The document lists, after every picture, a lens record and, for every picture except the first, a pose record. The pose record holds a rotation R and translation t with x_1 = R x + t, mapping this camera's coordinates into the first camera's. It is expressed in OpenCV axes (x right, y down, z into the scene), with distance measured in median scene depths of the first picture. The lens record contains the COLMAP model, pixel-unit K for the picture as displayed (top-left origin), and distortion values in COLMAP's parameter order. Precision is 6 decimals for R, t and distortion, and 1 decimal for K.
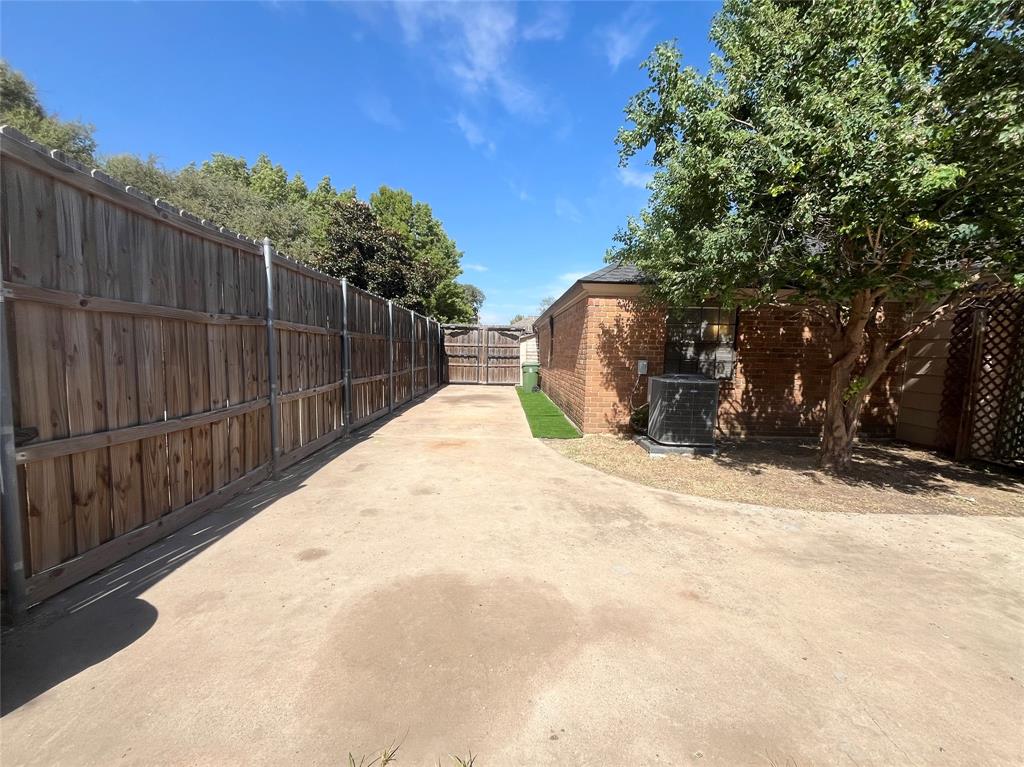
lens RADIAL K [[410.9, 0, 513.4], [0, 410.9, 382.3], [0, 0, 1]] dist [-0.007856, 0.001060]
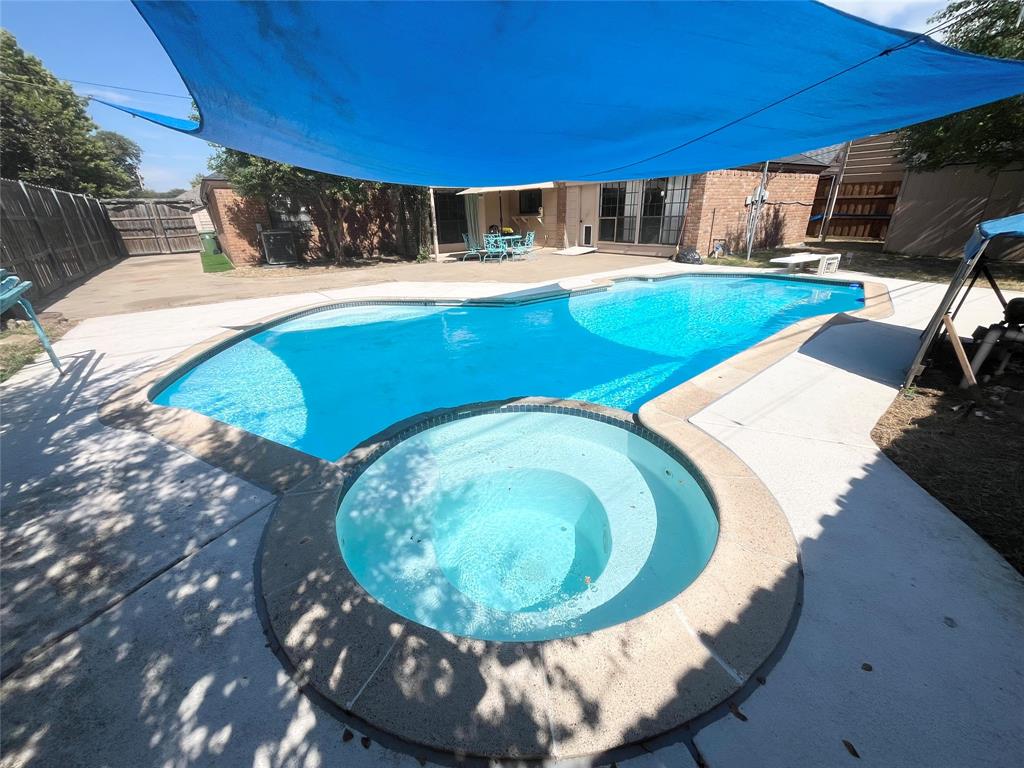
lens RADIAL K [[410.9, 0, 507.1], [0, 410.9, 382.8], [0, 0, 1]] dist [-0.007856, 0.001060]
pose [[0.829628, -0.256413, 0.495953, 0.061576], [0.087918, 0.937217, 0.337483, 0.044112], [-0.551351, -0.236382, 0.800085, -0.581810]]
